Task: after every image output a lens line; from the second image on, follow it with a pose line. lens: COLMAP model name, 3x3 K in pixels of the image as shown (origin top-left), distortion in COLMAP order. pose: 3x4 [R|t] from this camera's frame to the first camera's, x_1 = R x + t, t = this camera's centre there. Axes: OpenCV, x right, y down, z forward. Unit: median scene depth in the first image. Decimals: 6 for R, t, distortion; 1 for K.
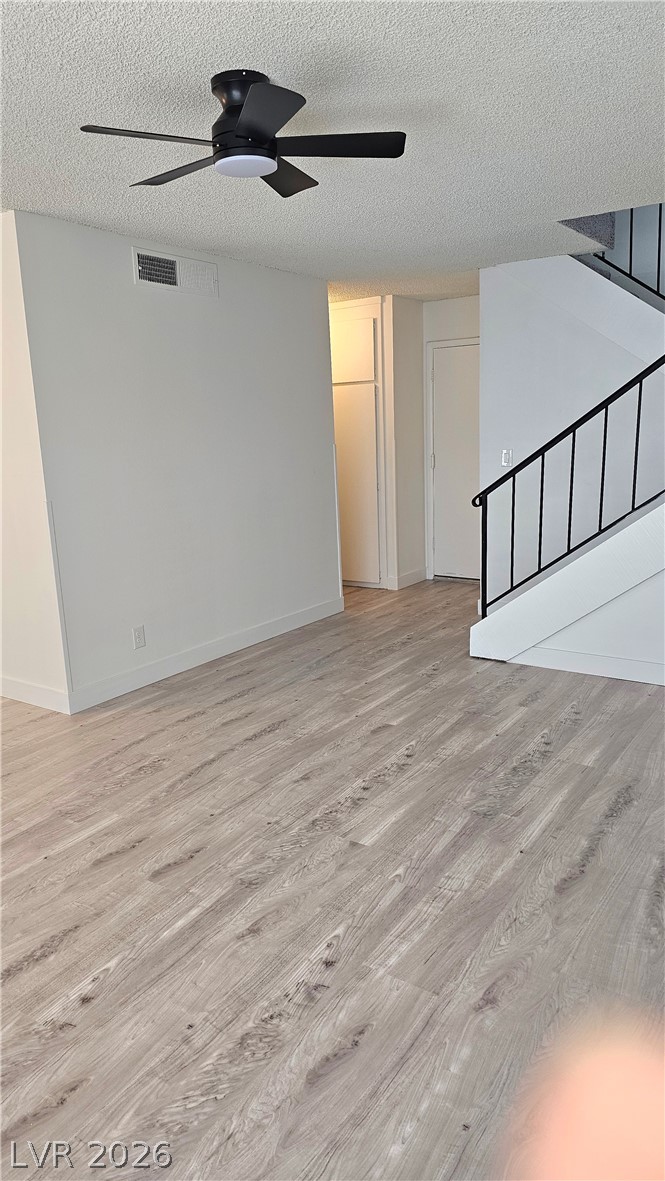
lens RADIAL K [[788.5, 0, 344.7], [0, 788.5, 580.6], [0, 0, 1]] dist [0.067806, -0.068868]
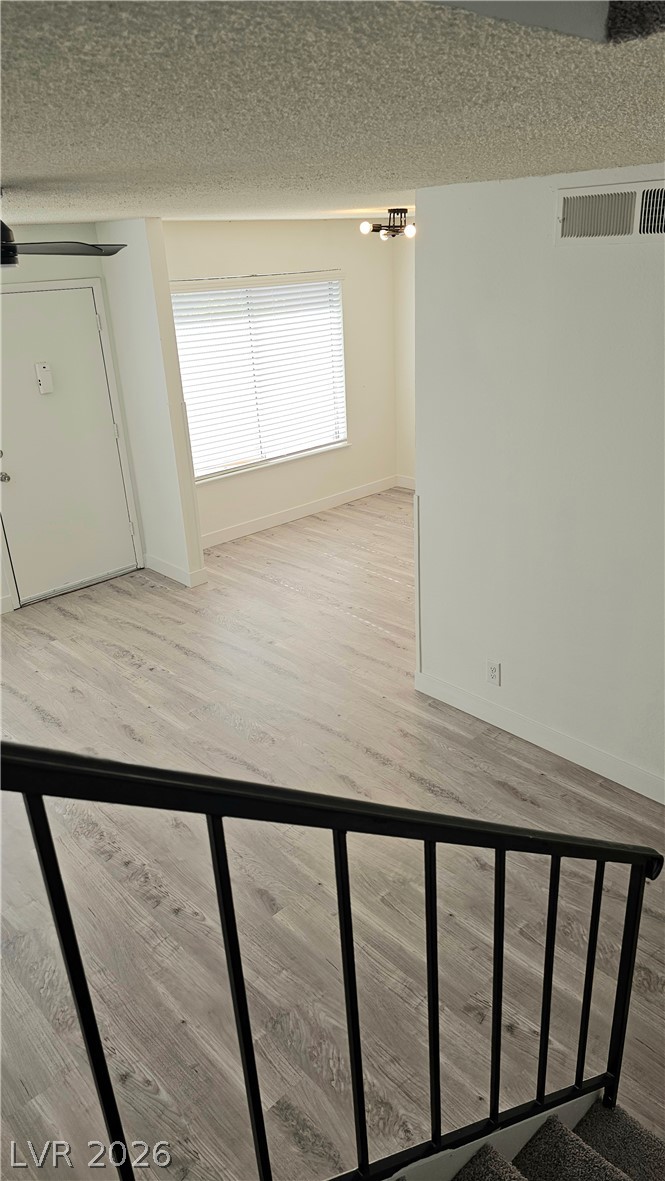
lens RADIAL K [[788.5, 0, 335.3], [0, 788.5, 582.3], [0, 0, 1]] dist [0.067806, -0.068868]
pose [[-0.216844, 0.421197, -0.880666, 0.672400], [-0.140750, 0.879215, 0.455160, -0.519336], [0.966006, 0.222652, -0.131369, 1.241871]]
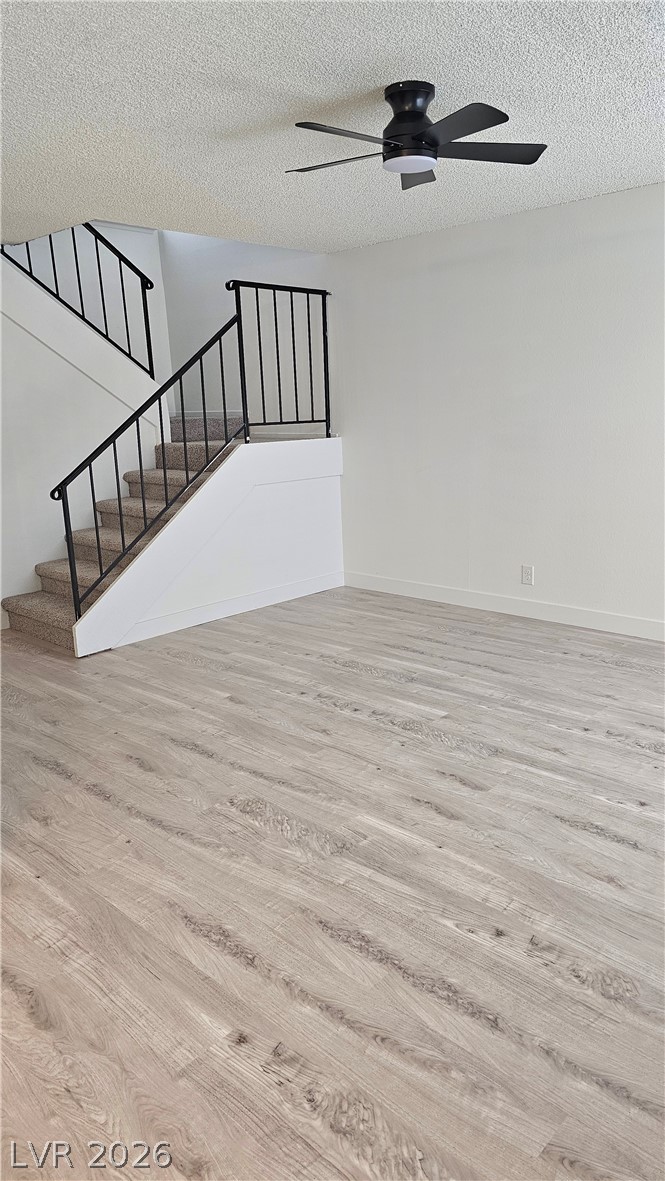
lens RADIAL K [[788.5, 0, 341.7], [0, 788.5, 588.0], [0, 0, 1]] dist [0.067806, -0.068868]
pose [[0.154183, -0.200550, 0.967475, -1.022322], [0.221588, 0.961260, 0.163948, -0.103949], [-0.962874, 0.189103, 0.192649, 0.721665]]
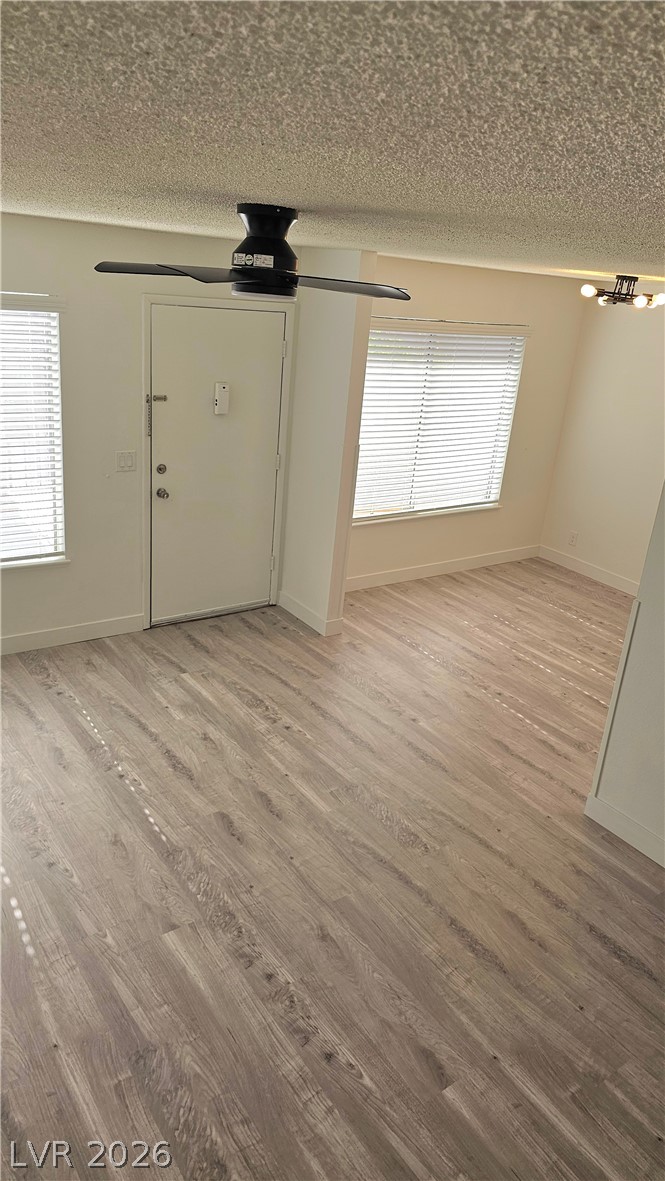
lens RADIAL K [[788.5, 0, 335.2], [0, 788.5, 585.8], [0, 0, 1]] dist [0.067806, -0.068868]
pose [[-0.351397, 0.344488, -0.870545, 0.588760], [-0.257647, 0.858359, 0.443665, -0.491848], [0.900077, 0.380195, -0.212868, 1.033784]]
